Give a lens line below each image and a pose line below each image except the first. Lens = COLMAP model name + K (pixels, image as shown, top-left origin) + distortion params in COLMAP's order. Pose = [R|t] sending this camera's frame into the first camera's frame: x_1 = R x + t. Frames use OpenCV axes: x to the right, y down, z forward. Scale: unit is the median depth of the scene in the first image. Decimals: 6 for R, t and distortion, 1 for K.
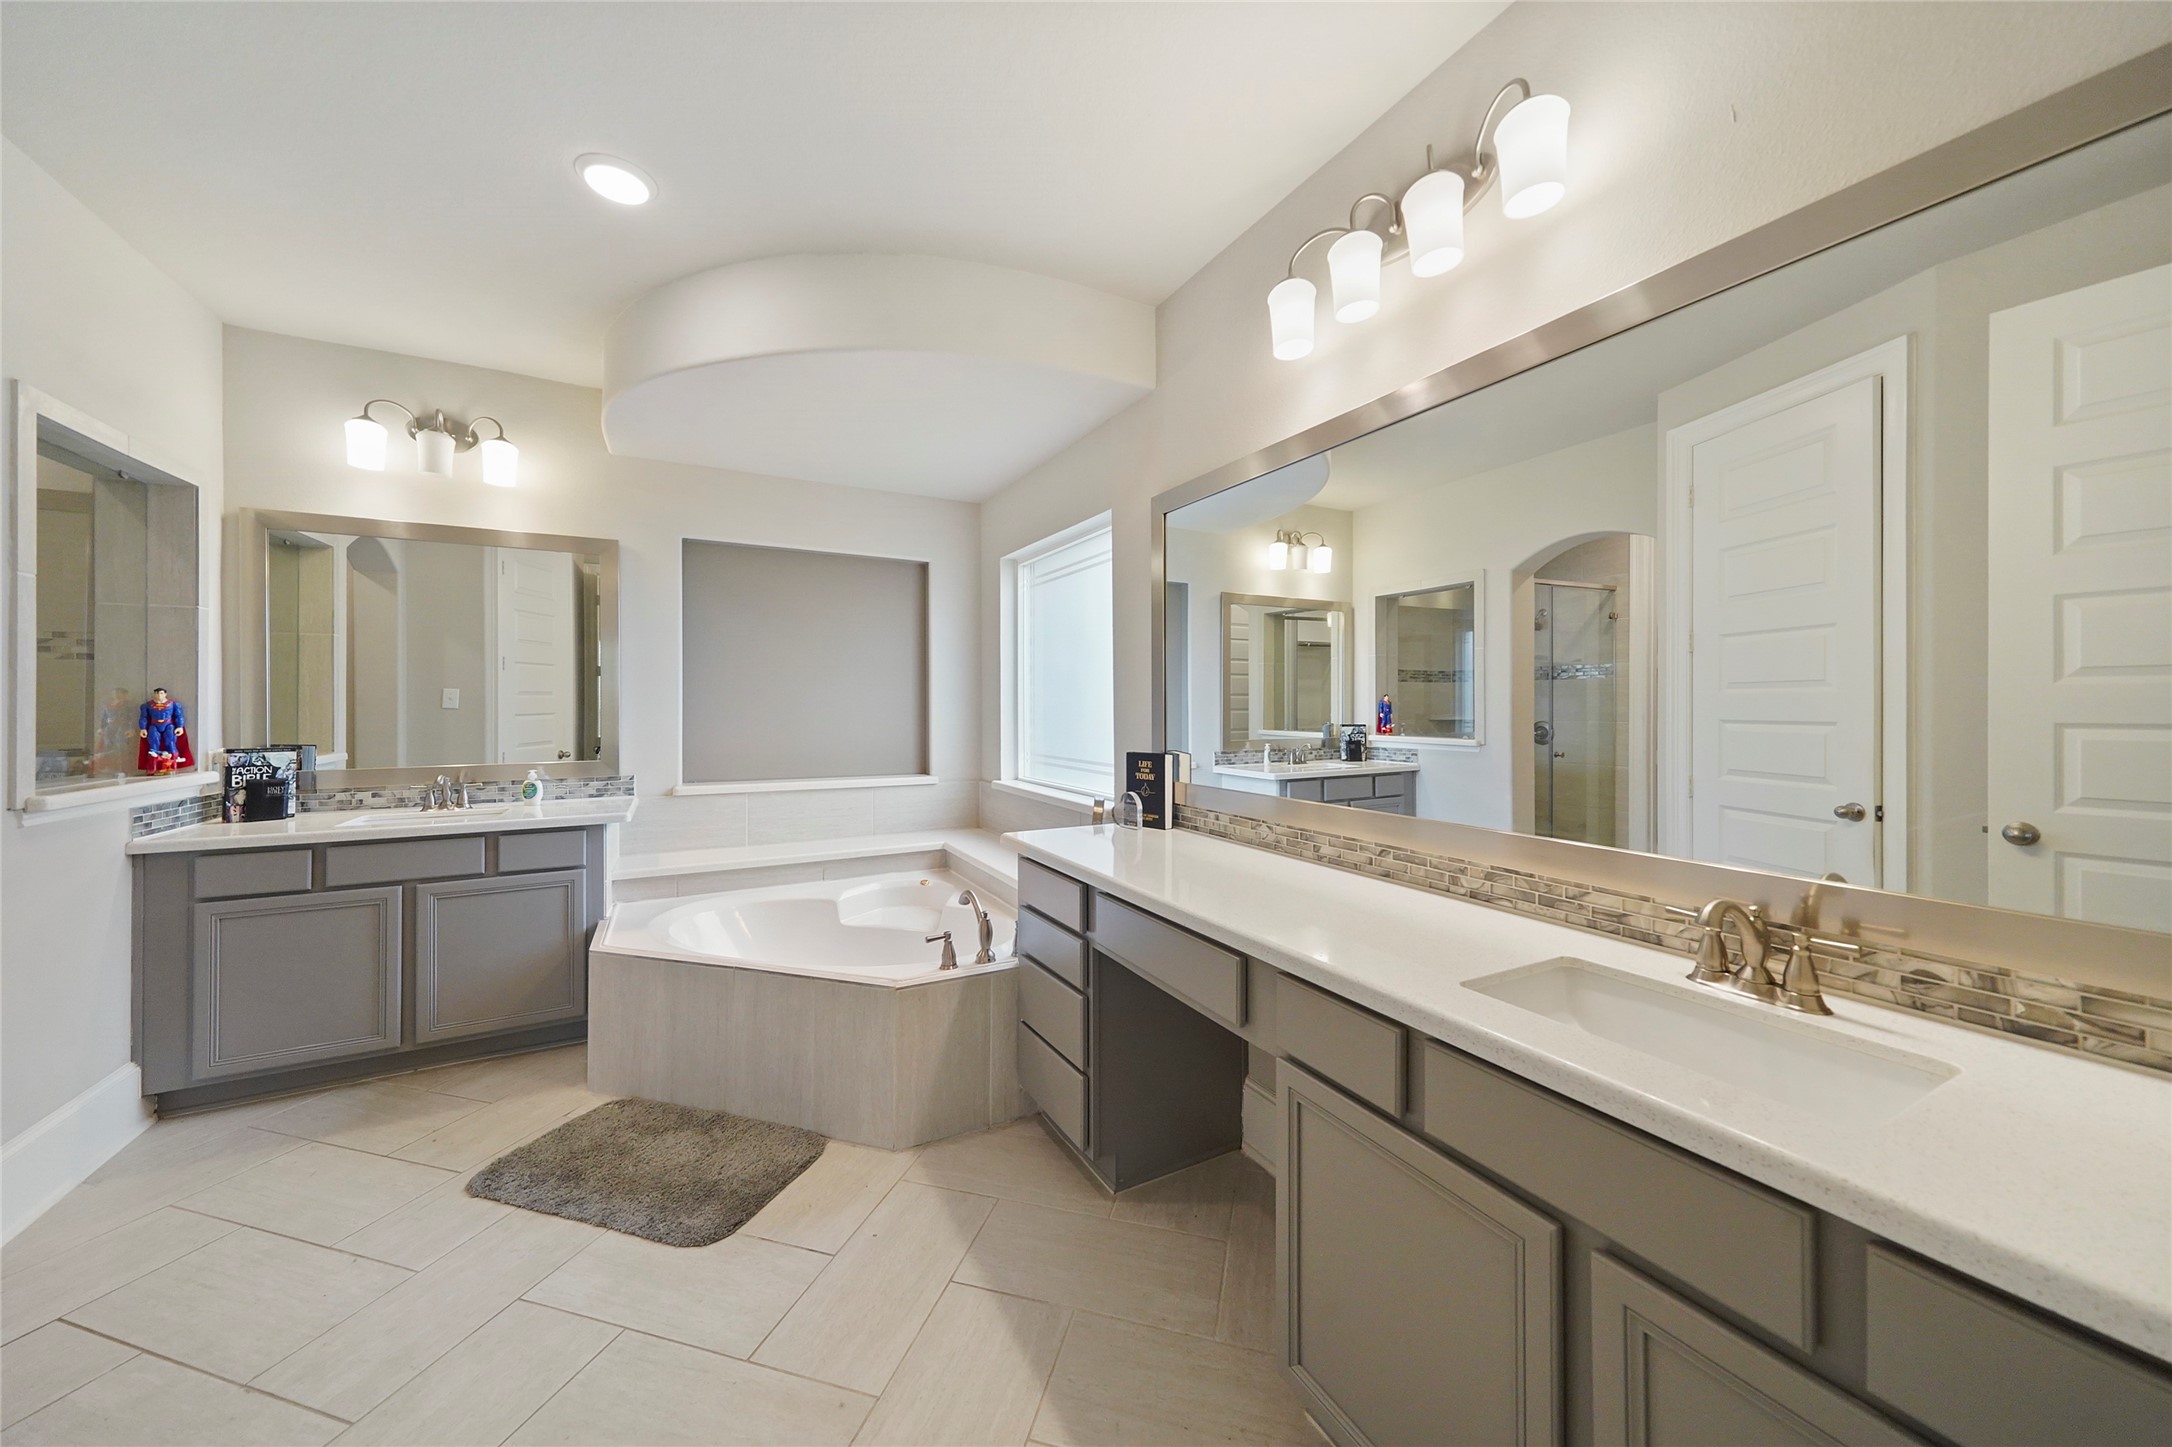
lens RADIAL K [[759.8, 0, 1081.7], [0, 759.8, 706.5], [0, 0, 1]] dist [0.005972, -0.000547]
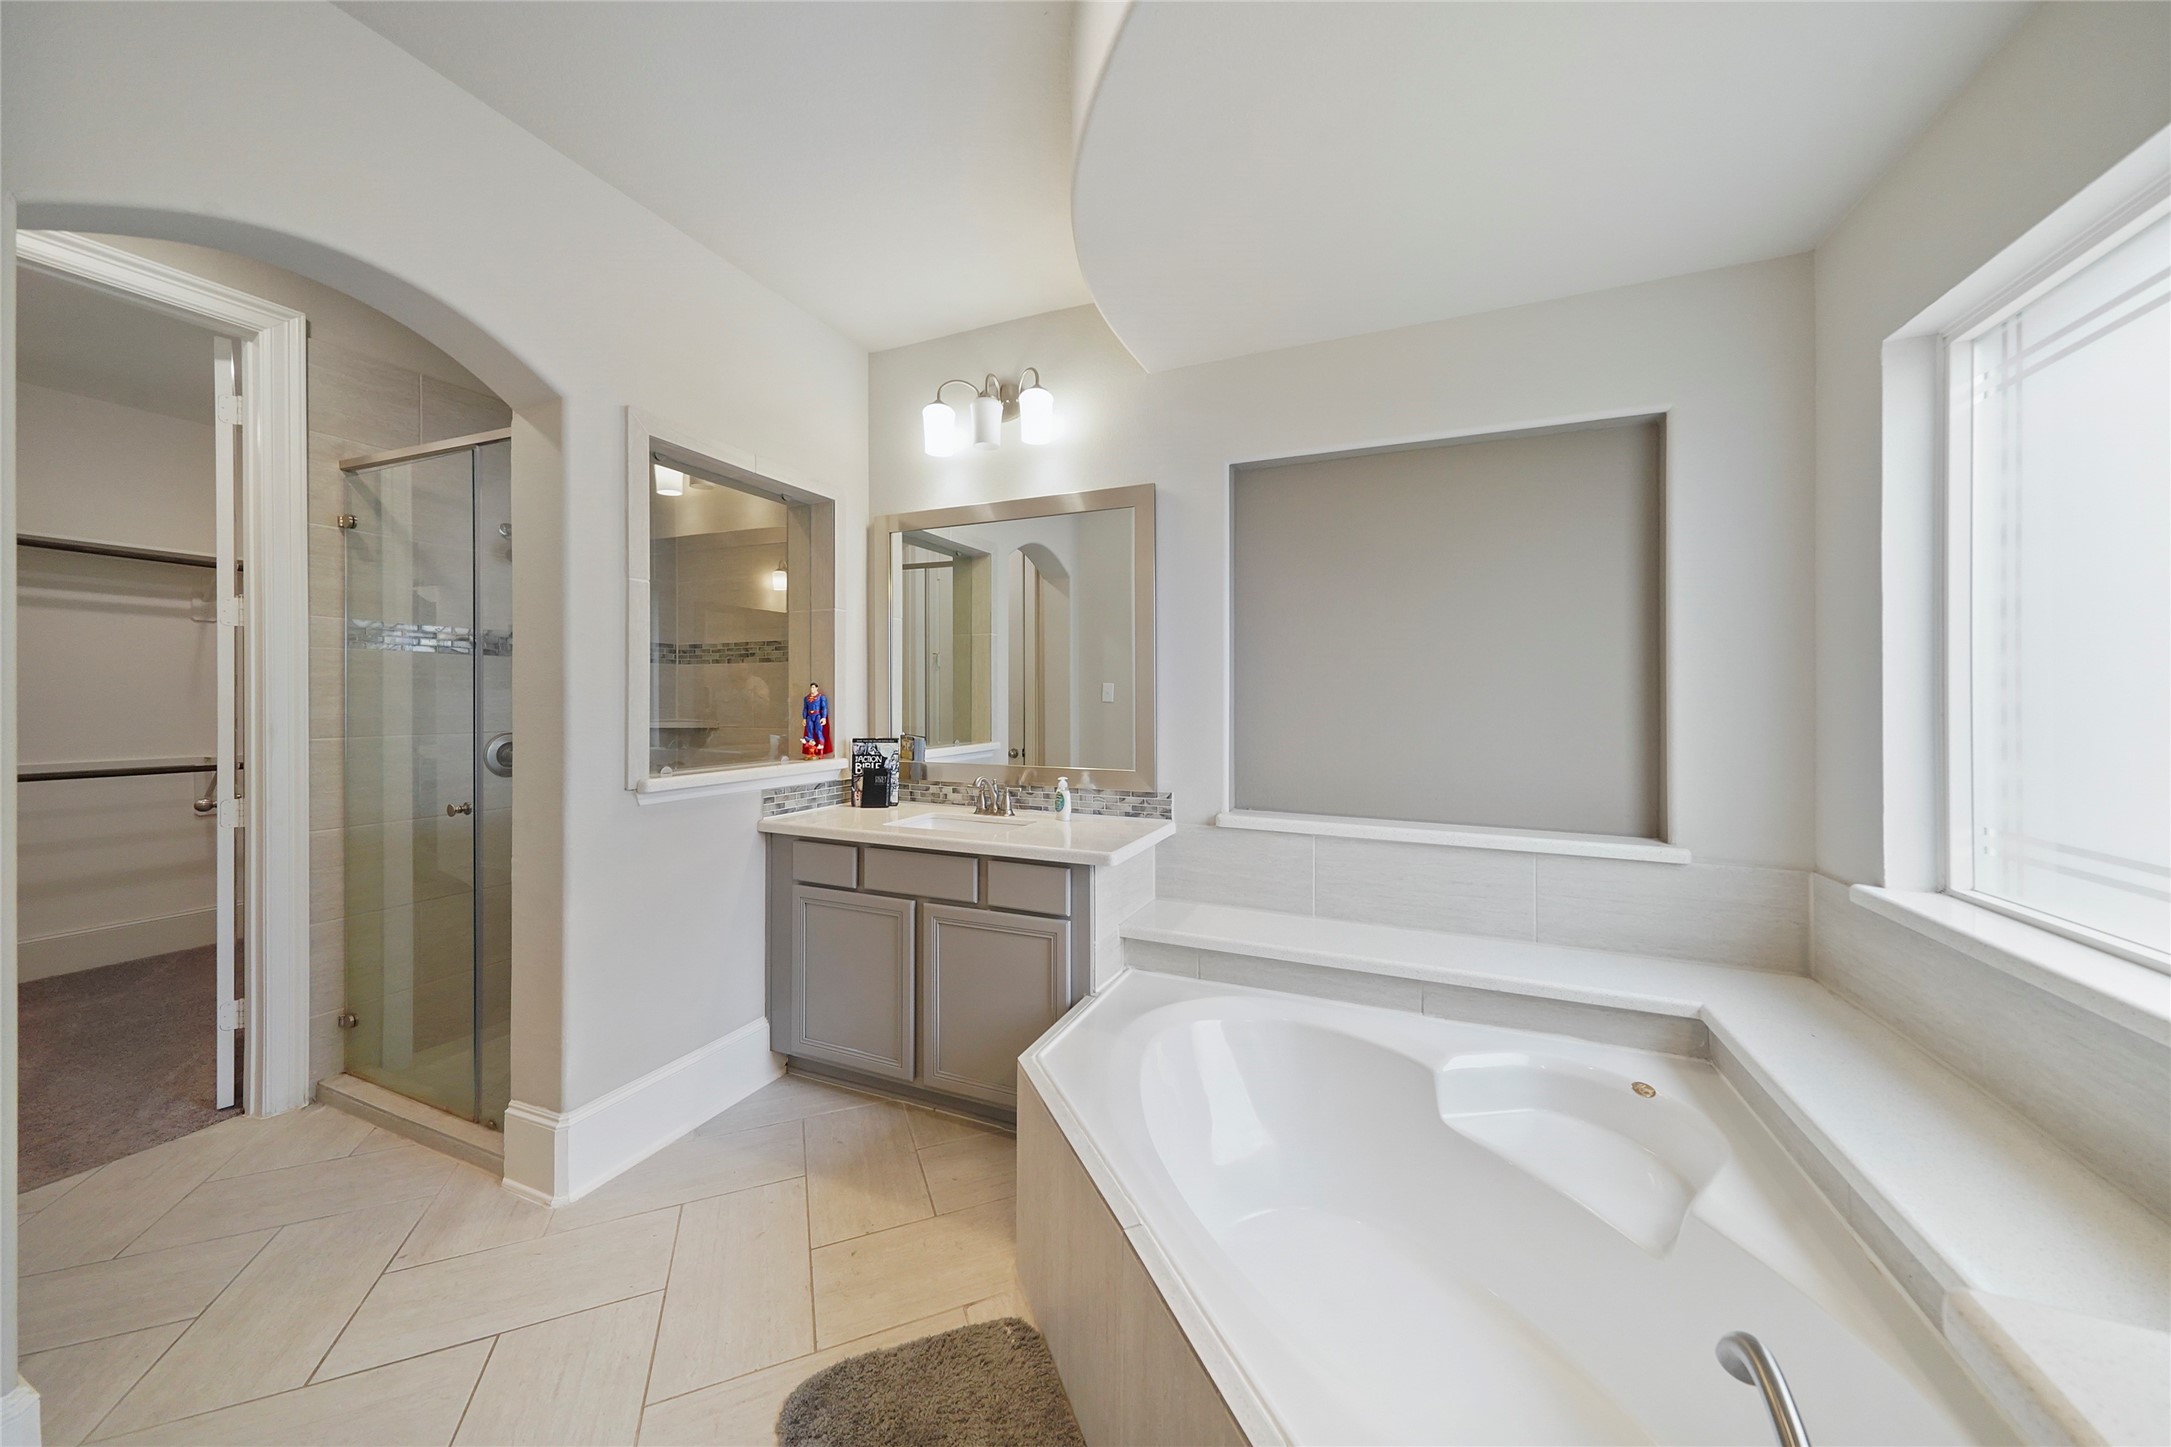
lens RADIAL K [[759.5, 0, 1073.2], [0, 759.5, 697.9], [0, 0, 1]] dist [0.005972, -0.000547]
pose [[0.624451, 0.001734, -0.781062, -0.078506], [-0.006096, 0.999978, -0.002653, -0.000805], [0.781041, 0.006418, 0.624447, 0.555629]]
